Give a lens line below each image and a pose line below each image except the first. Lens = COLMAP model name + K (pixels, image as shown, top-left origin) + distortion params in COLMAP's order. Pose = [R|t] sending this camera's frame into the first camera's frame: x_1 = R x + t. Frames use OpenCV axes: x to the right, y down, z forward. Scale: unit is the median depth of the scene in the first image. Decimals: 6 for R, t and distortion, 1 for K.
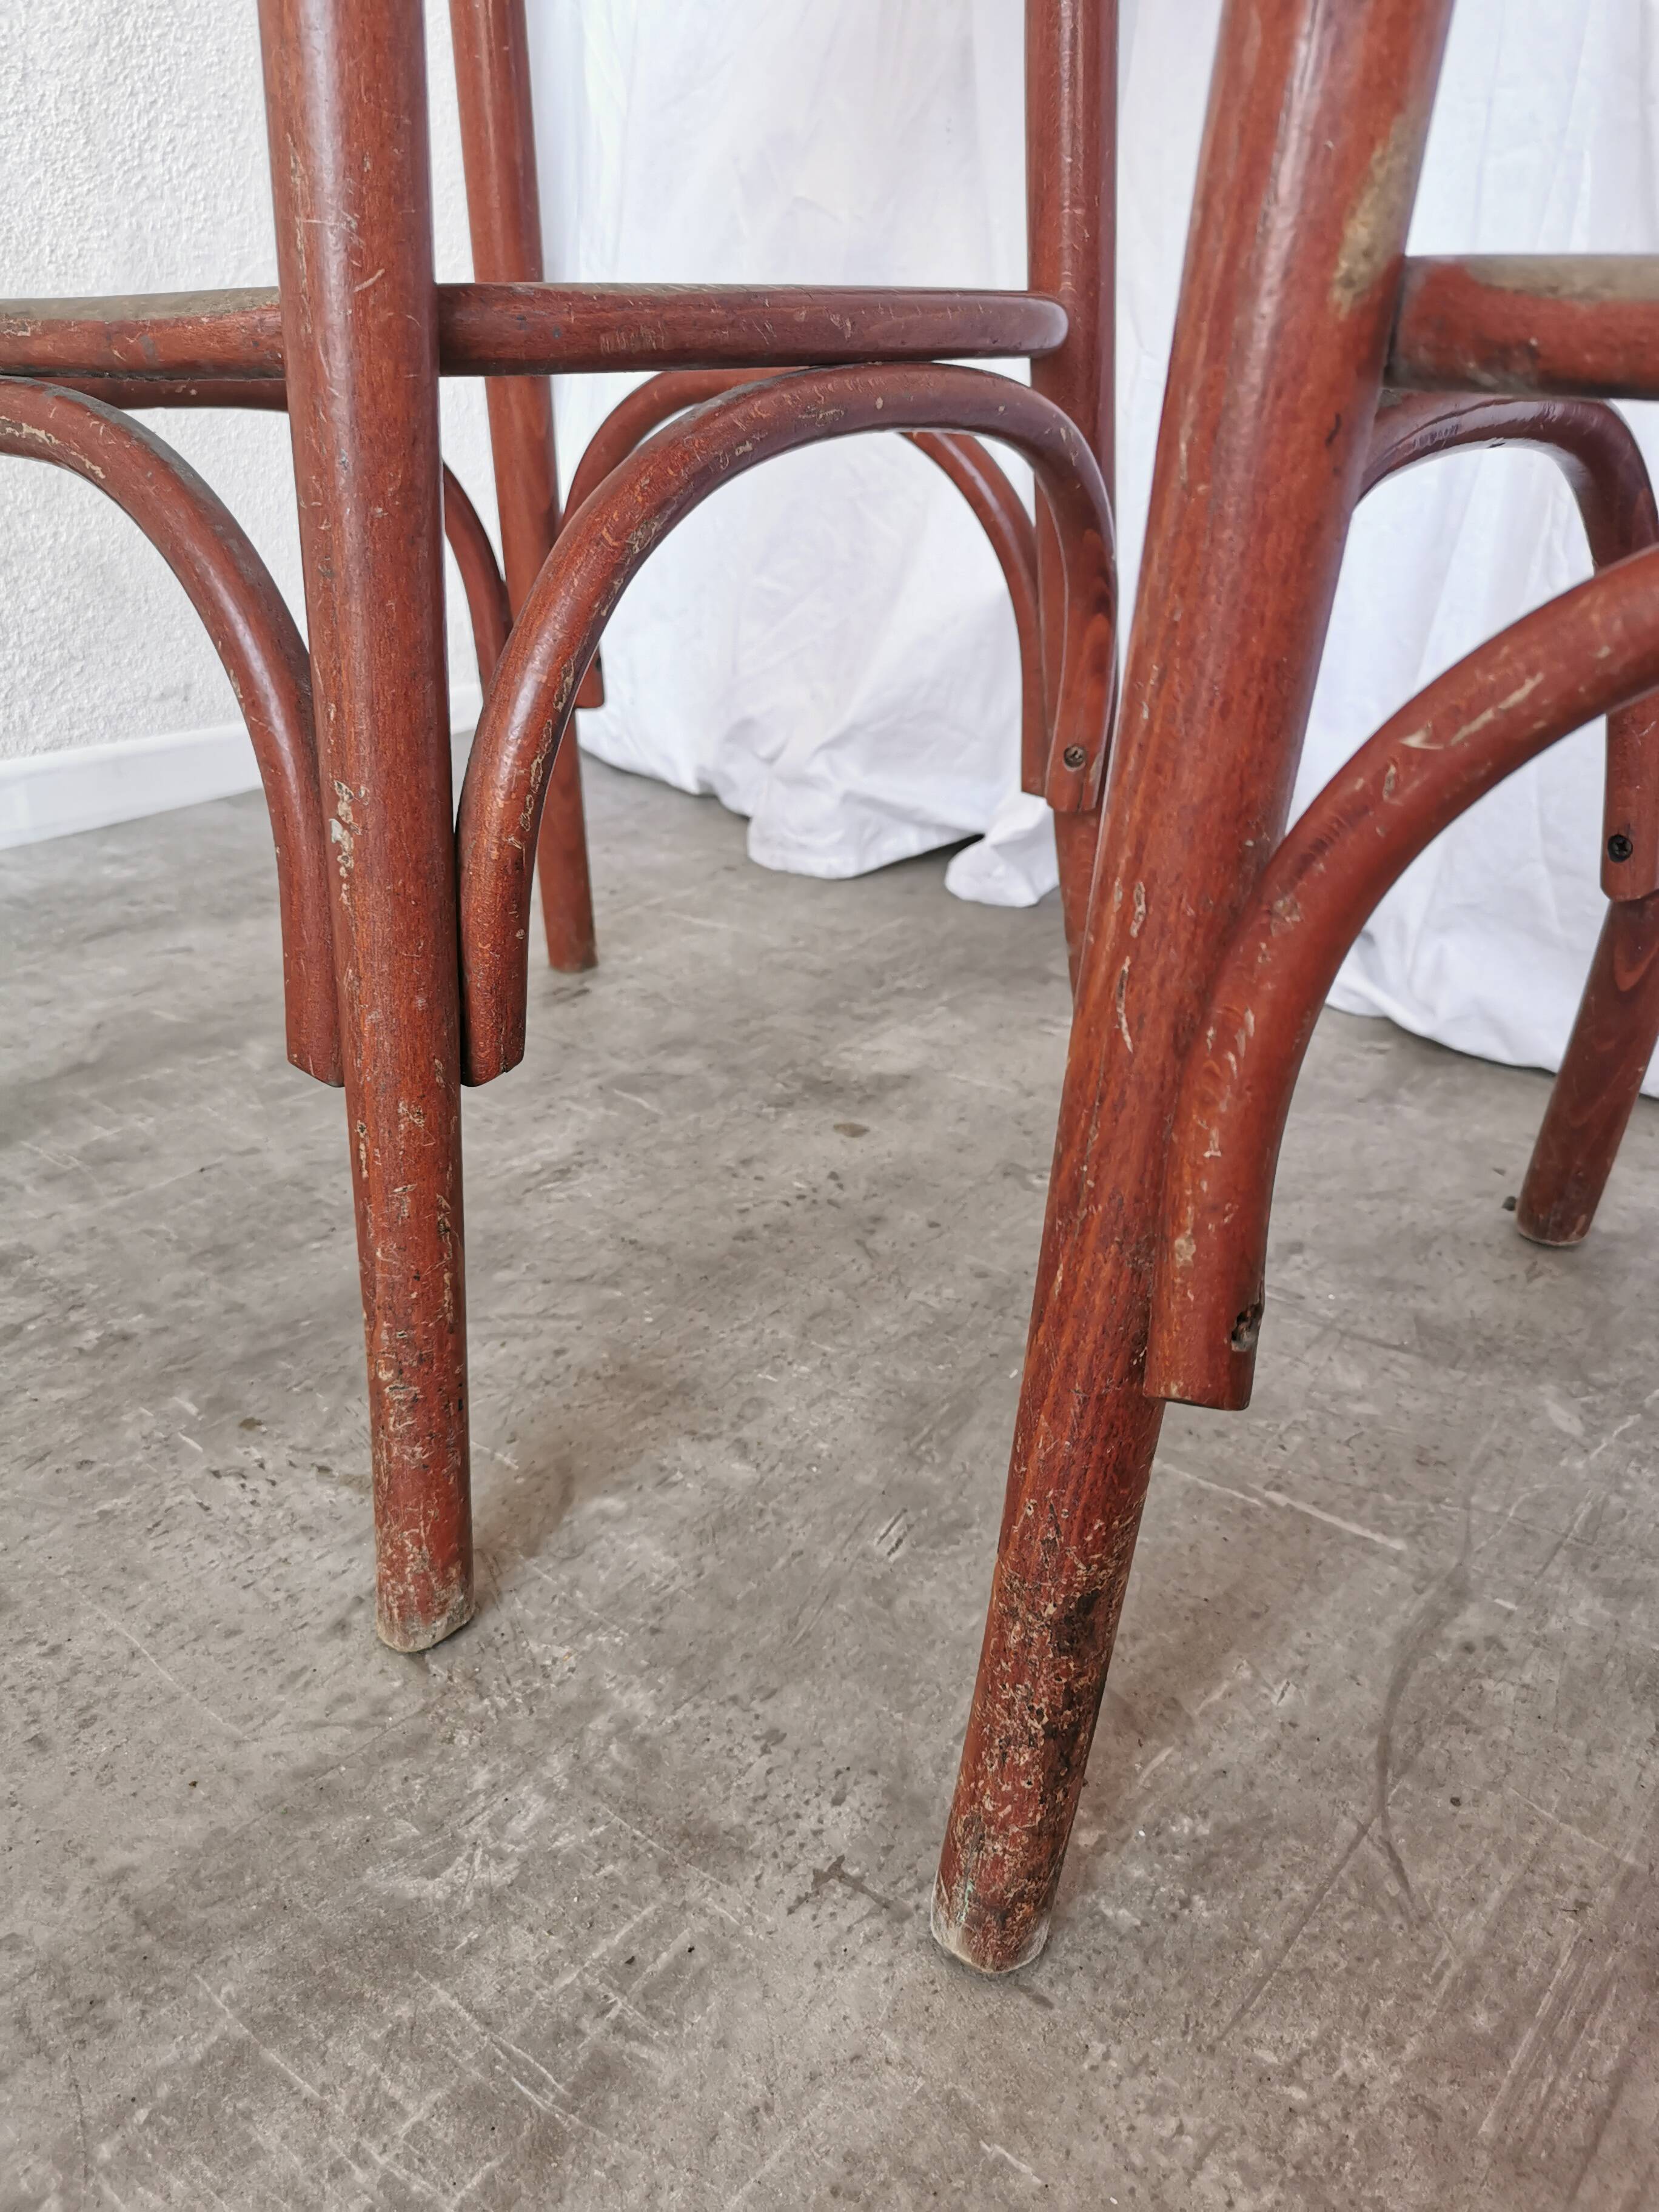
lens RADIAL K [[1731.0, 0, 821.9], [0, 1731.0, 1111.5], [0, 0, 1]] dist [0.038059, -0.050897]
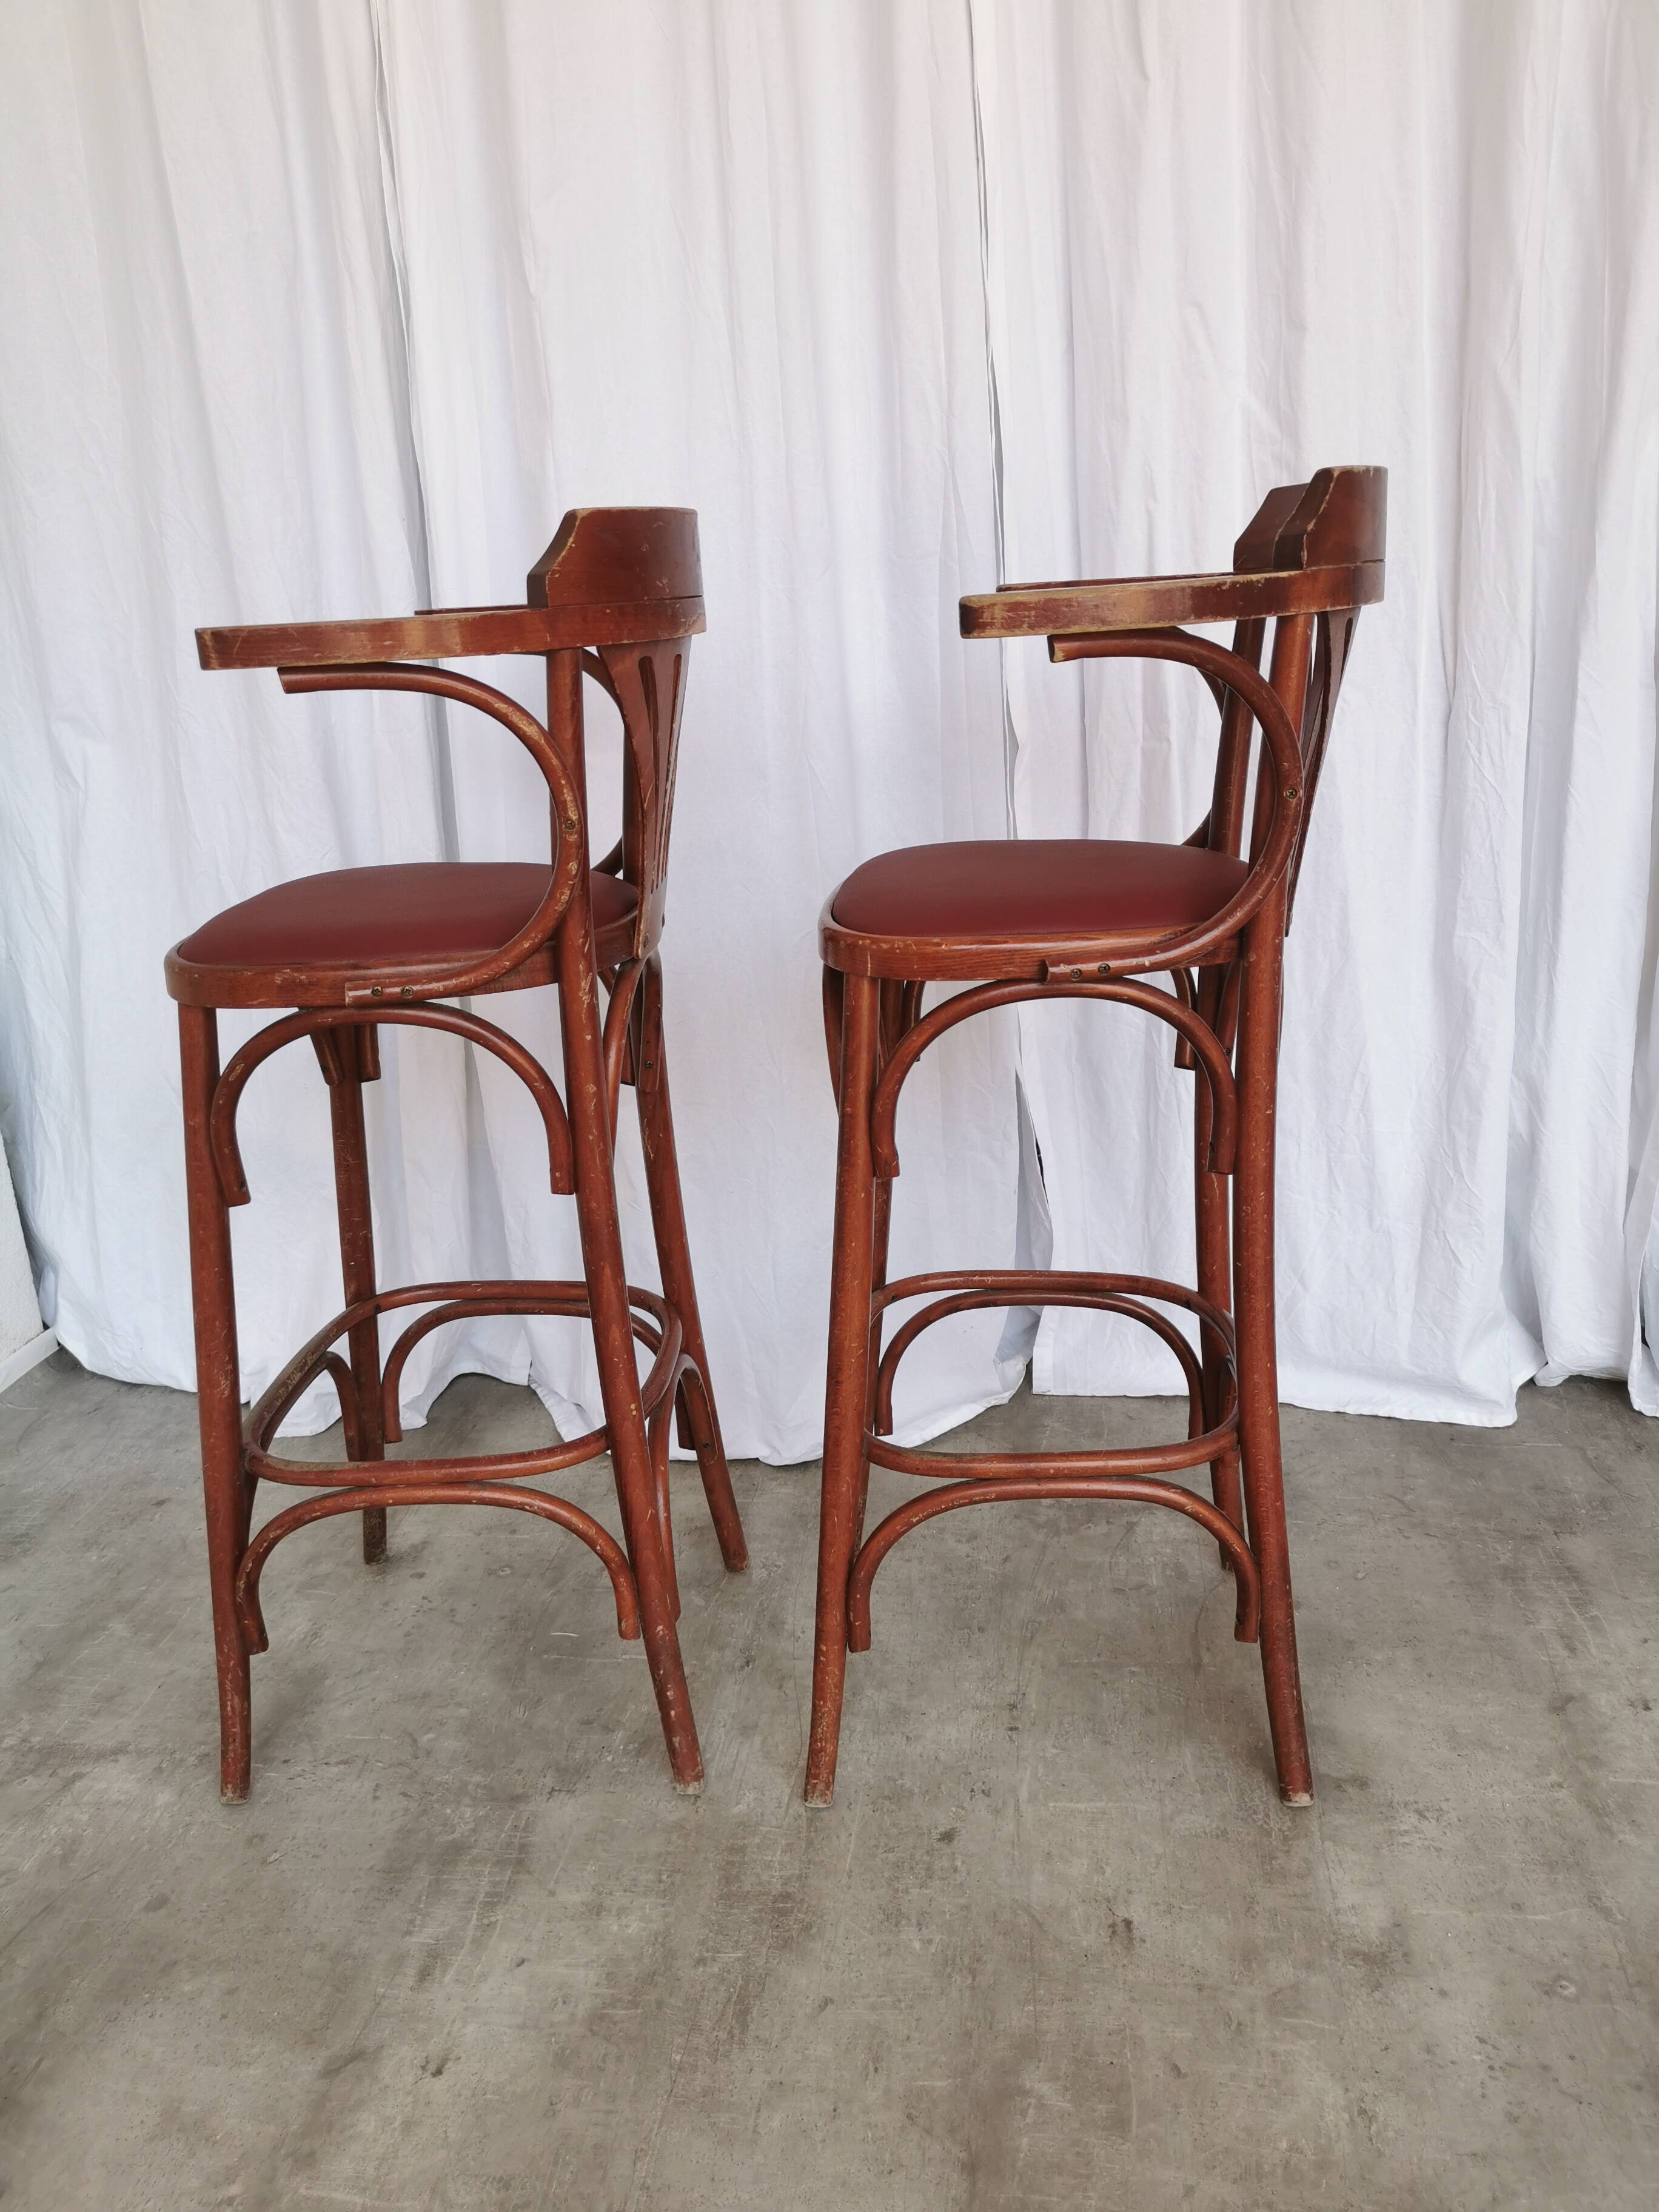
lens RADIAL K [[1731.0, 0, 836.9], [0, 1731.0, 1095.8], [0, 0, 1]] dist [0.038059, -0.050897]
pose [[0.853300, -0.198729, 0.482064, -0.827794], [0.258343, 0.964200, -0.059804, -0.537182], [-0.452921, 0.175568, 0.874093, -2.402602]]
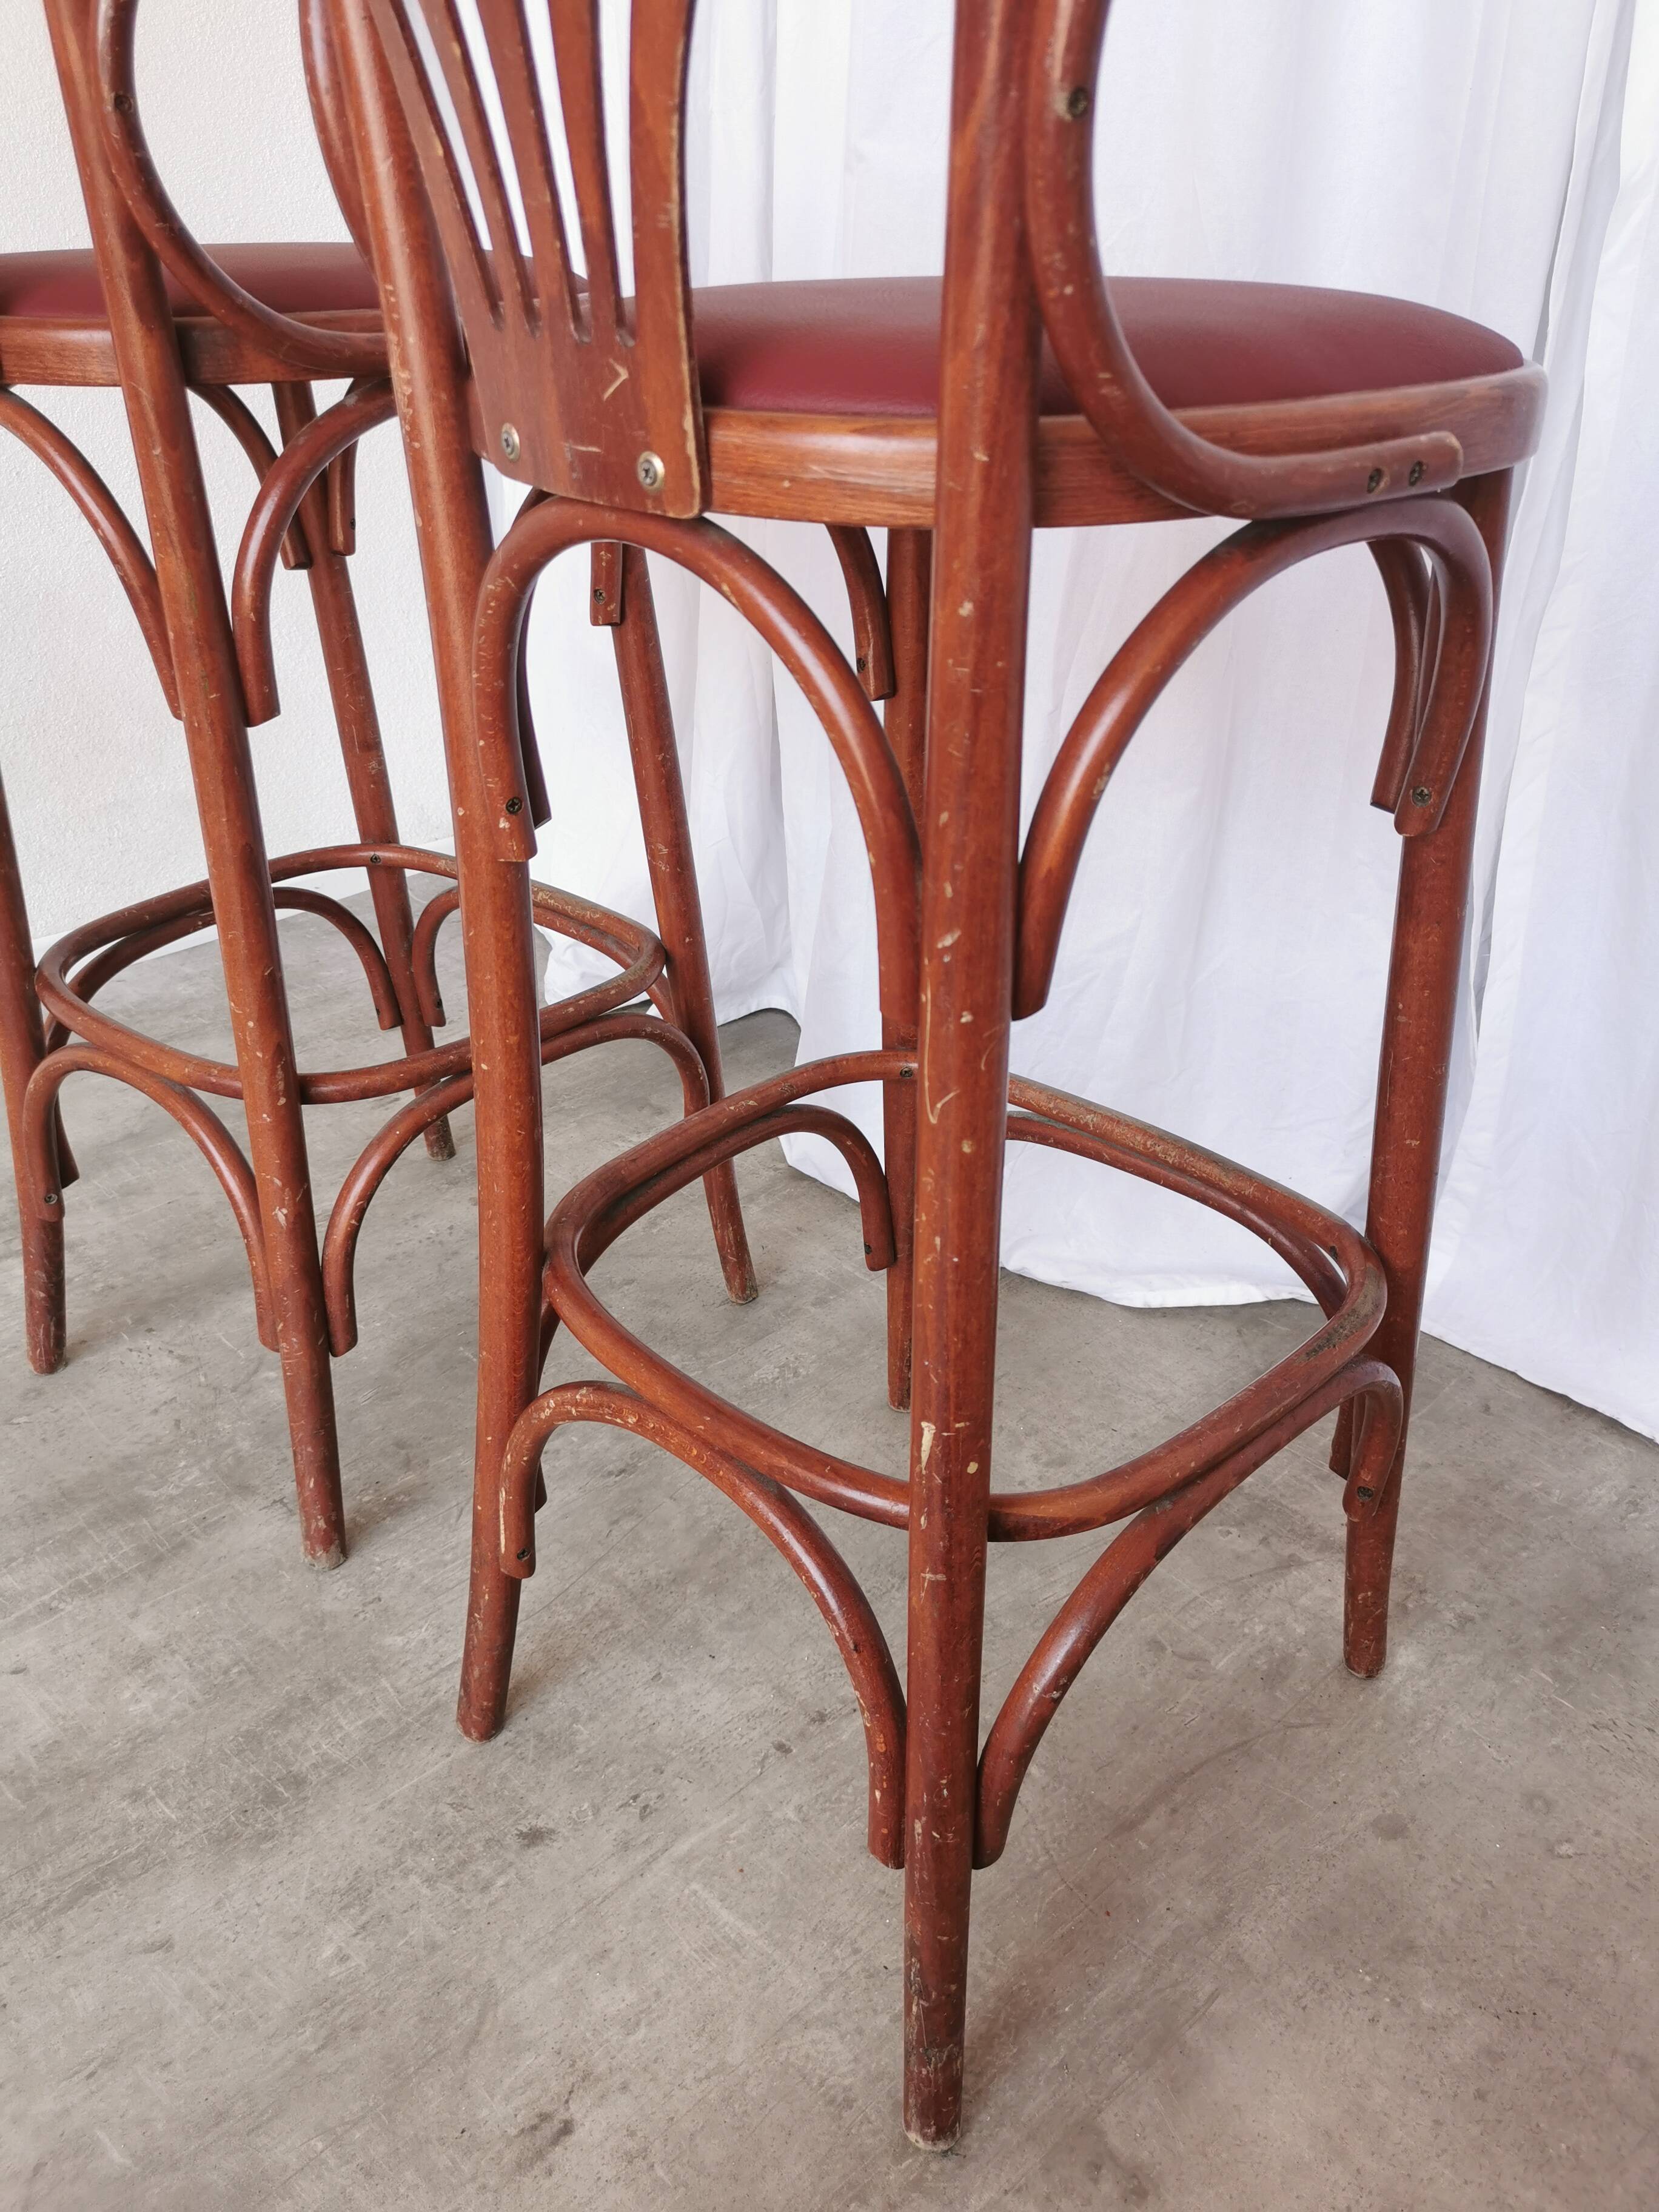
lens RADIAL K [[1731.0, 0, 828.9], [0, 1731.0, 1112.2], [0, 0, 1]] dist [0.038059, -0.050897]
pose [[0.990311, 0.062778, -0.123866, 1.063652], [-0.052610, 0.995099, 0.083722, -0.450124], [0.128514, -0.076394, 0.988761, -1.511629]]
